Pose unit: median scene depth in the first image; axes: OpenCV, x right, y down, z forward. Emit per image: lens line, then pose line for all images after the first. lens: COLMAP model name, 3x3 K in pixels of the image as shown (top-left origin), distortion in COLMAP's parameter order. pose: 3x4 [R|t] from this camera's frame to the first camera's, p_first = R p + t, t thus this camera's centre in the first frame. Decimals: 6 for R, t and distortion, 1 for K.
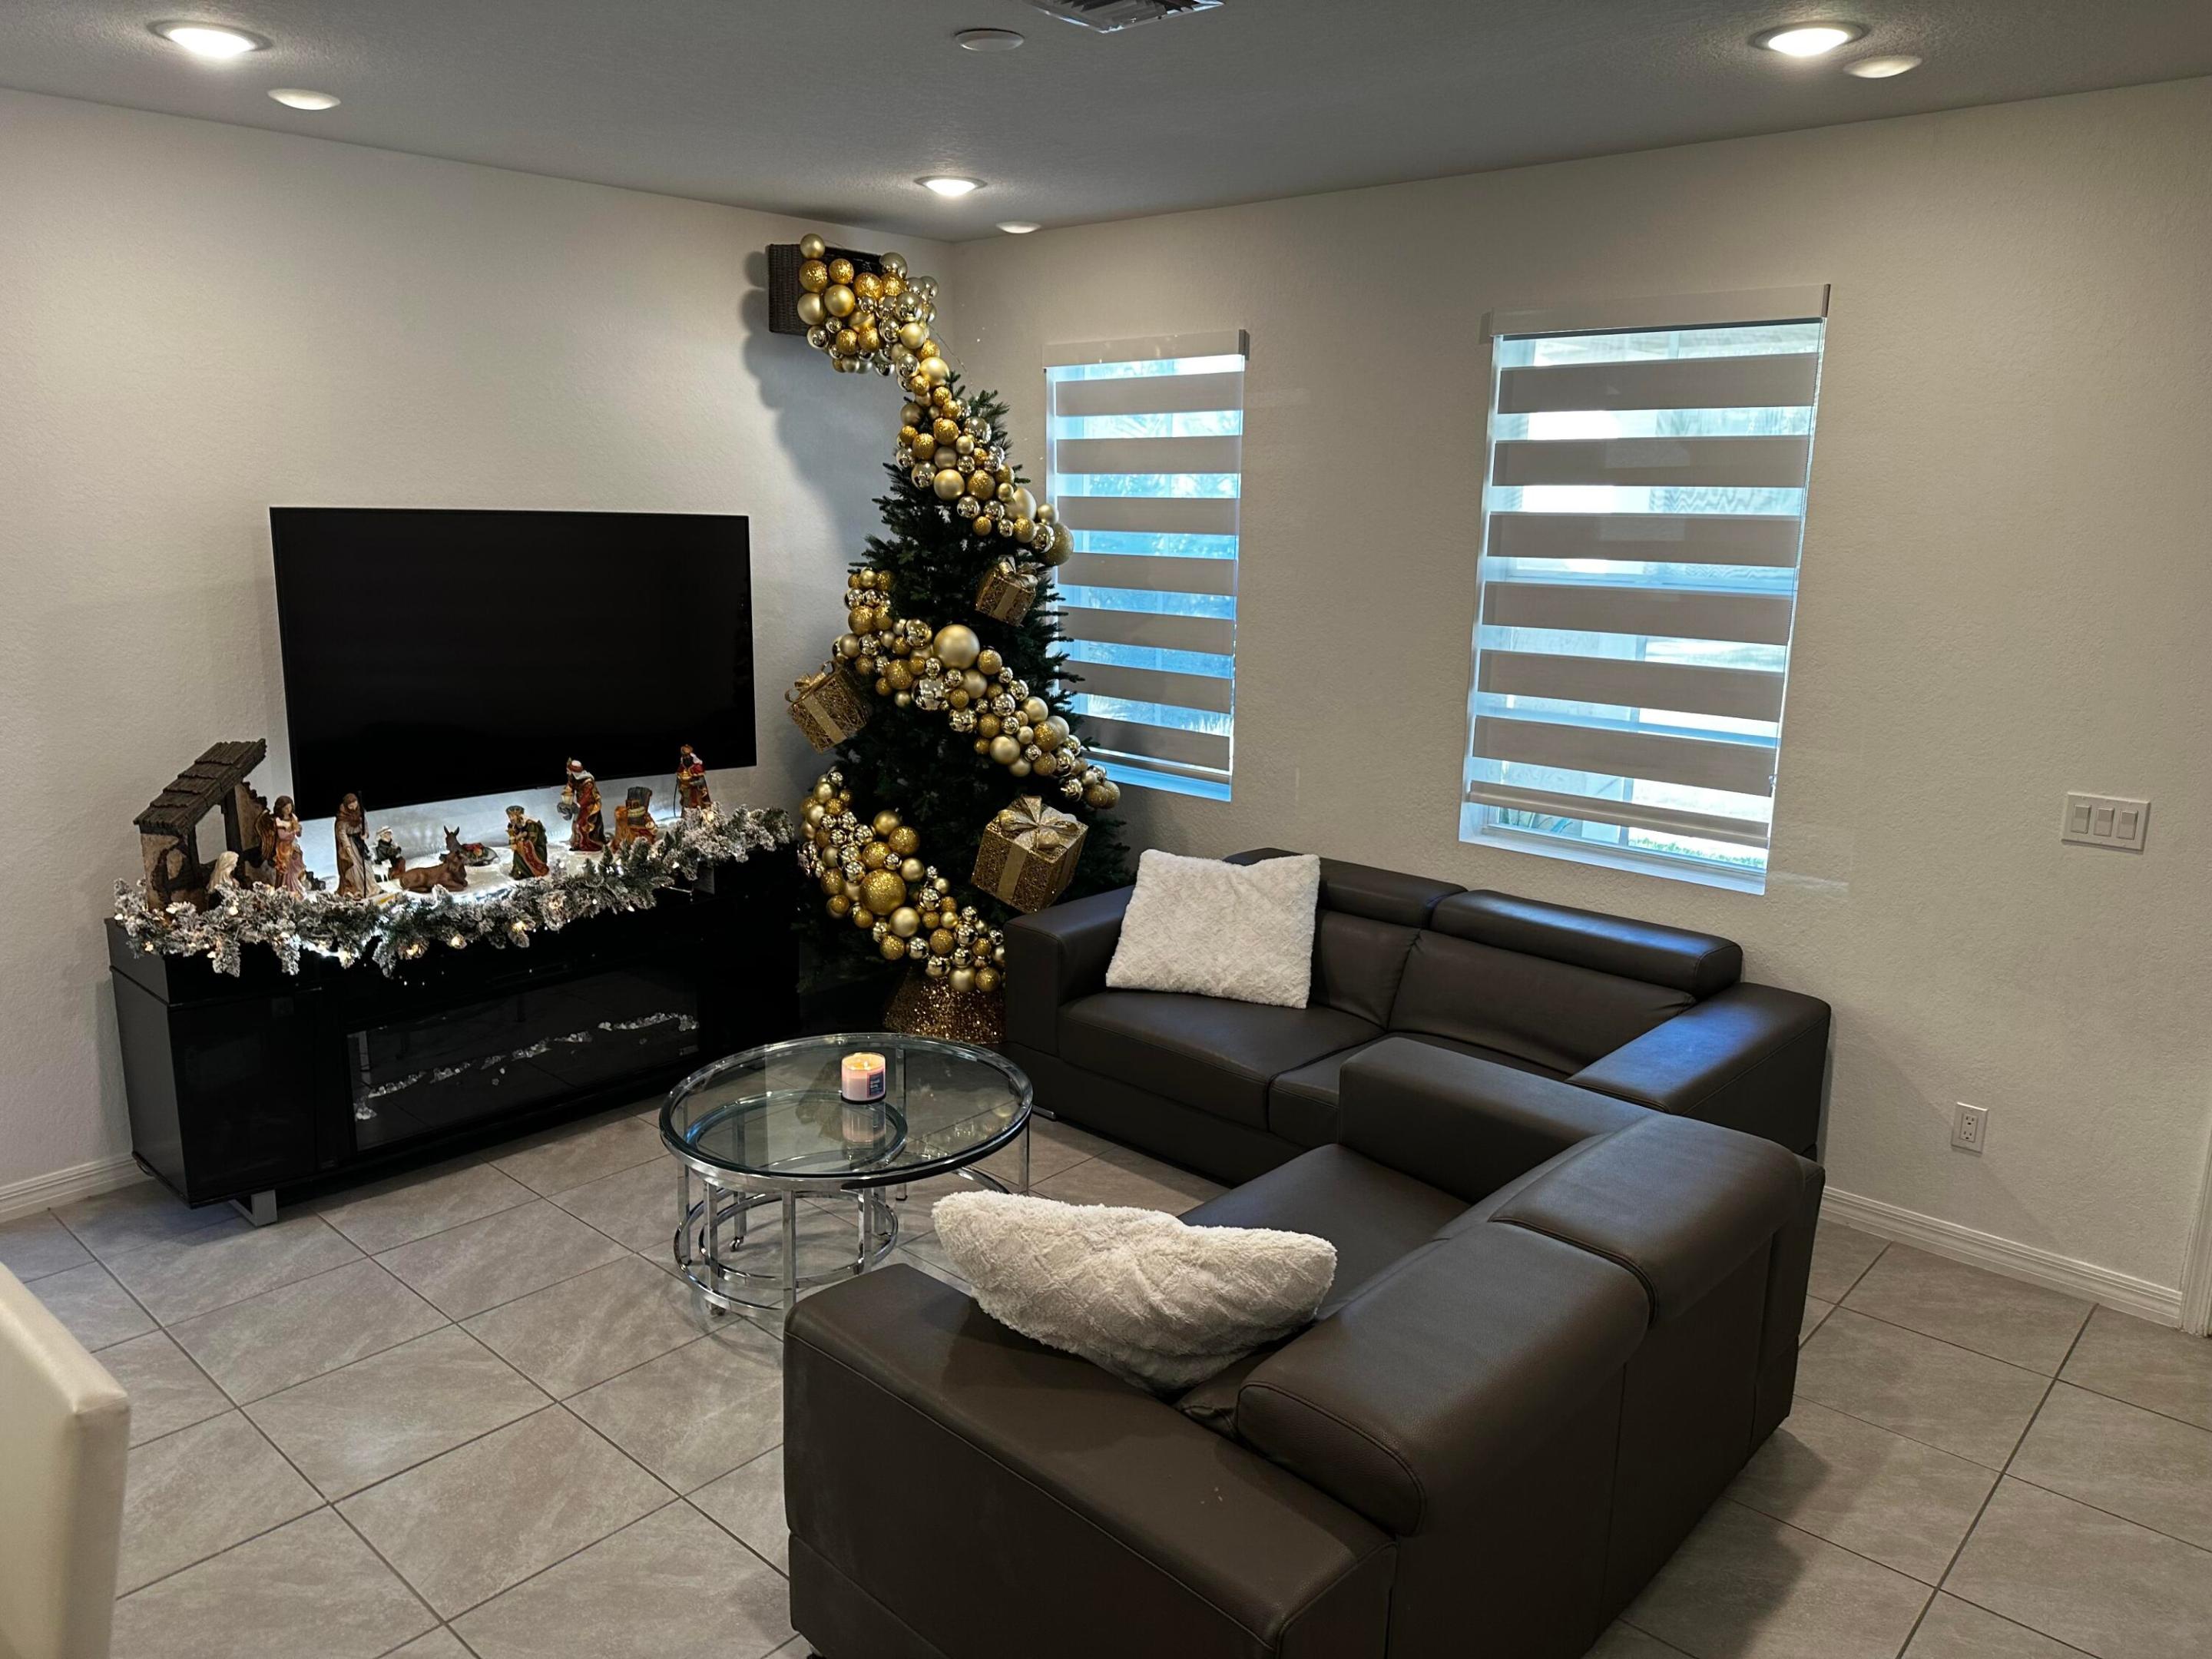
lens RADIAL K [[1549.0, 0, 1106.0], [0, 1549.0, 829.5], [0, 0, 1]] dist [0.008763, 0.001137]
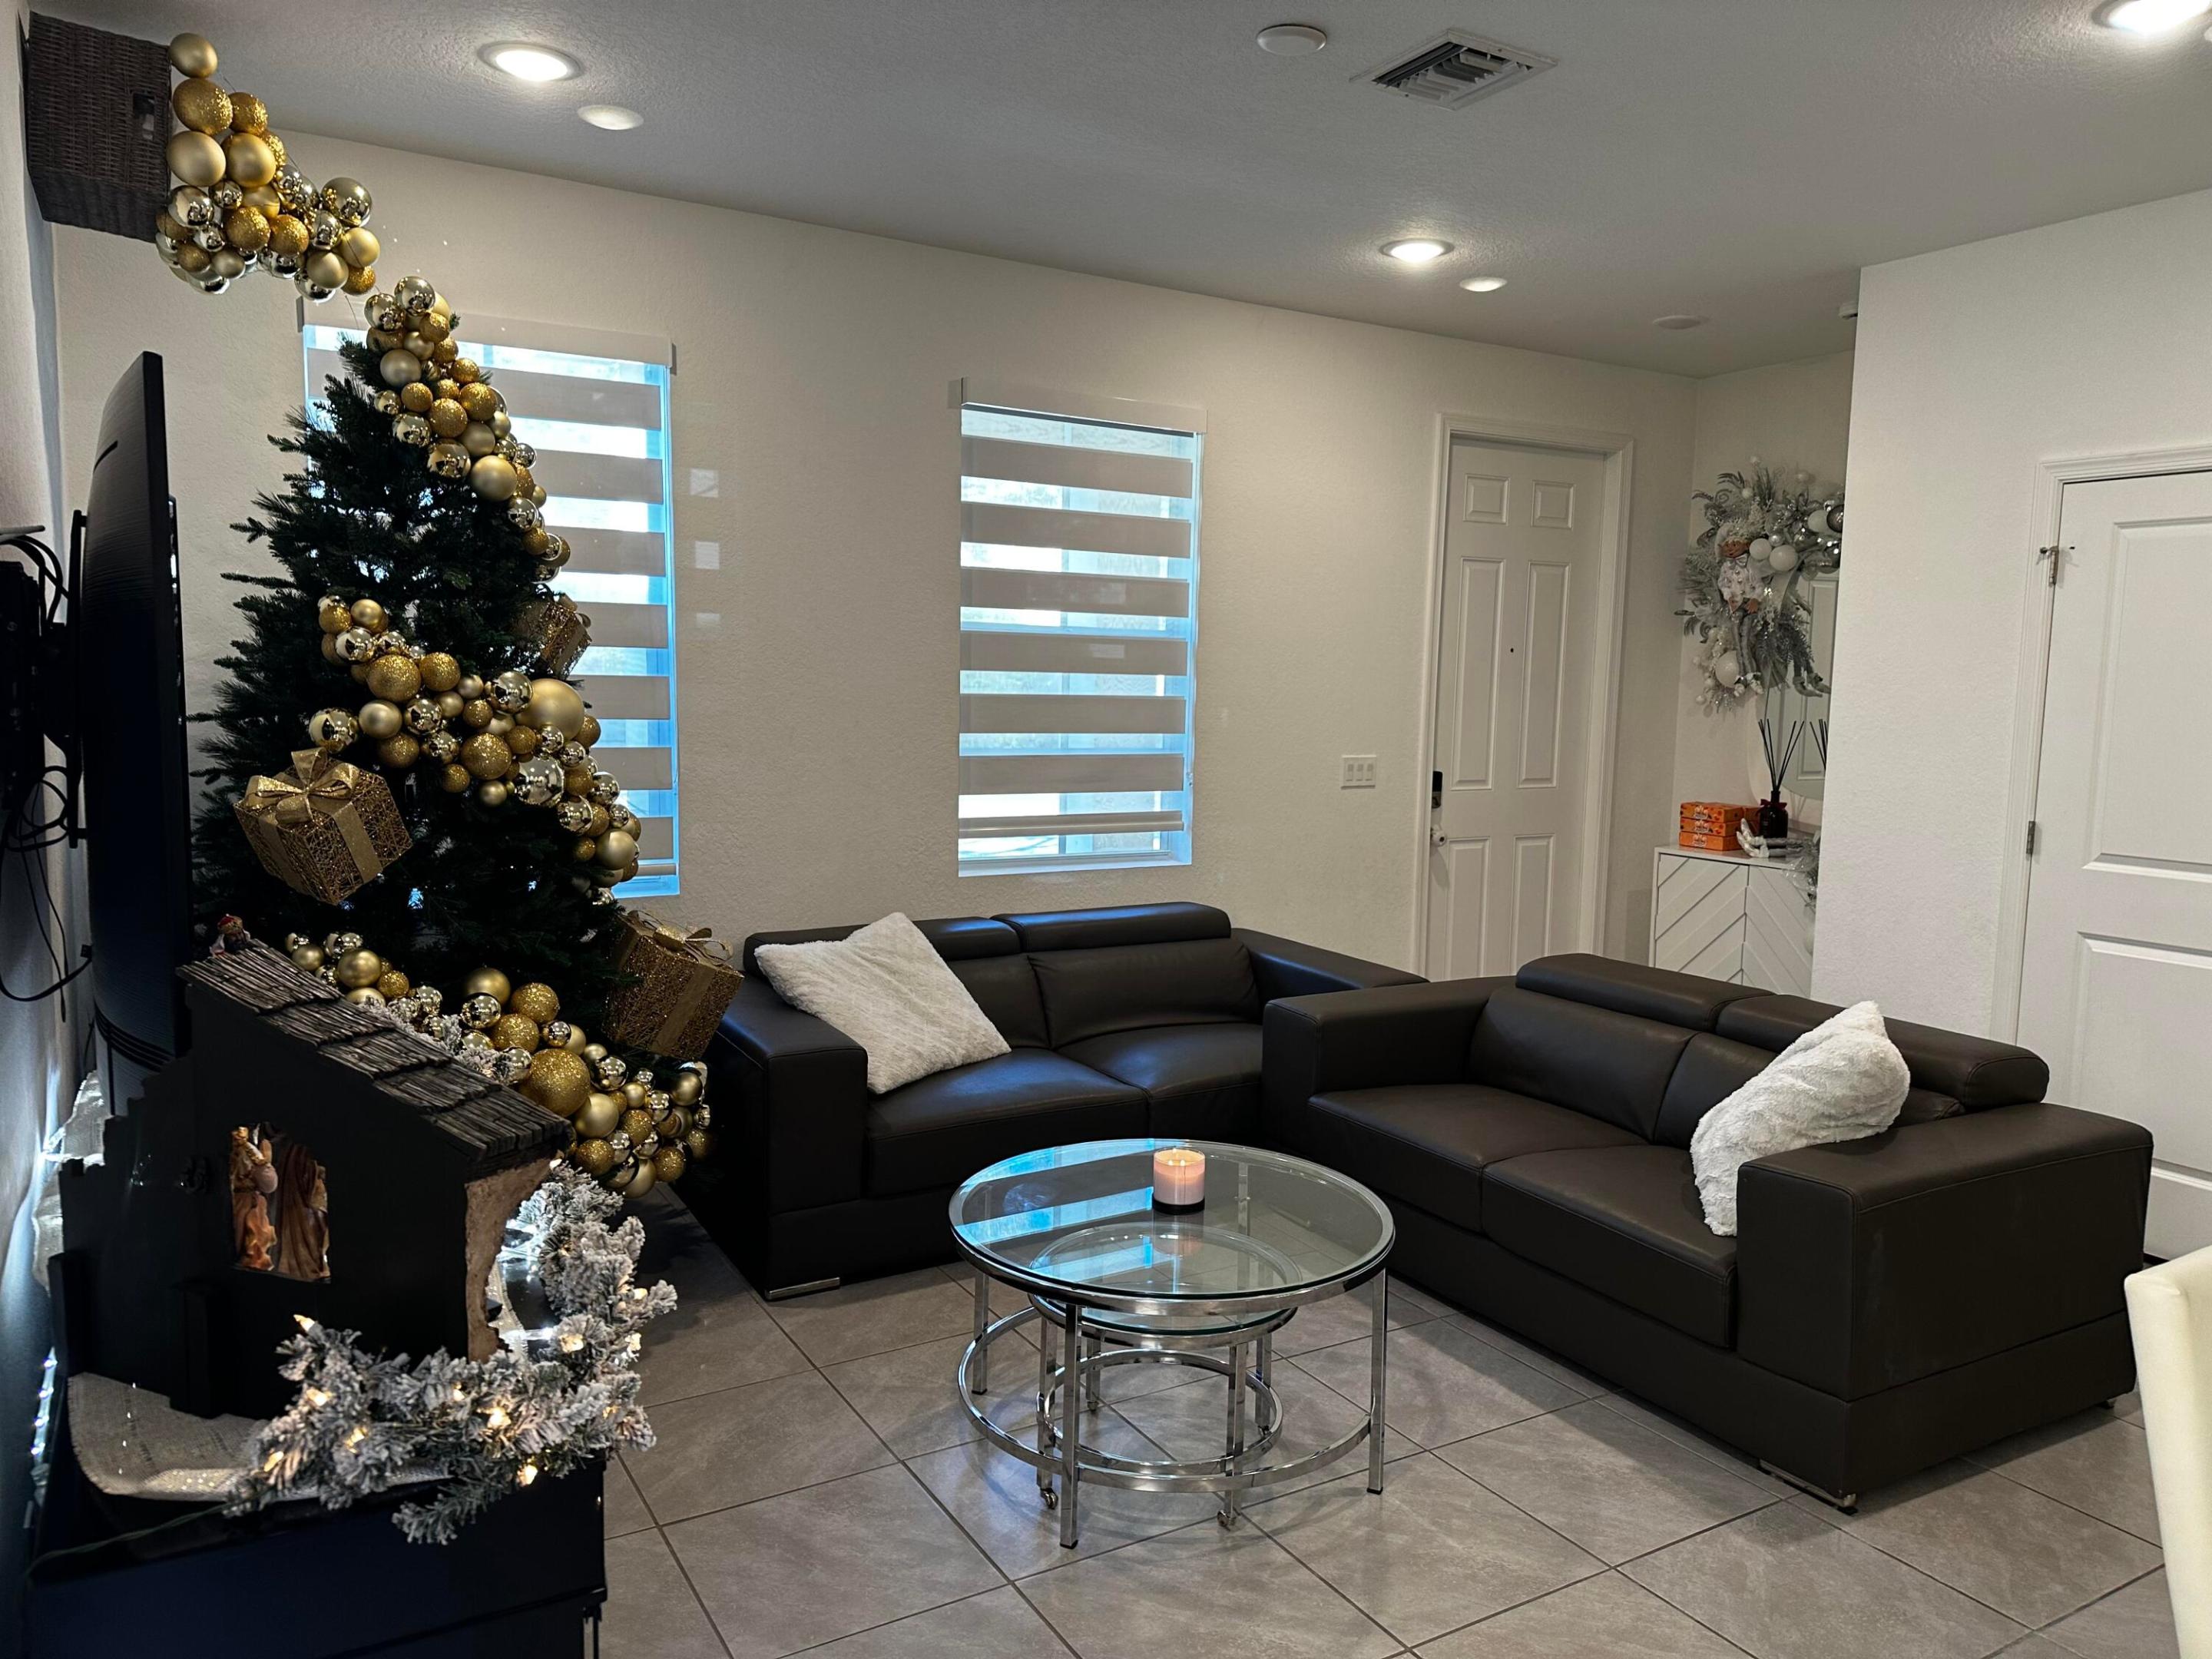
lens RADIAL K [[1540.0, 0, 1107.0], [0, 1540.0, 858.6], [0, 0, 1]] dist [0.003260, -0.045998]
pose [[0.288395, -0.115599, 0.950508, -0.737508], [0.191578, 0.979580, 0.061008, -0.050477], [-0.938151, 0.164501, 0.304652, 0.604870]]
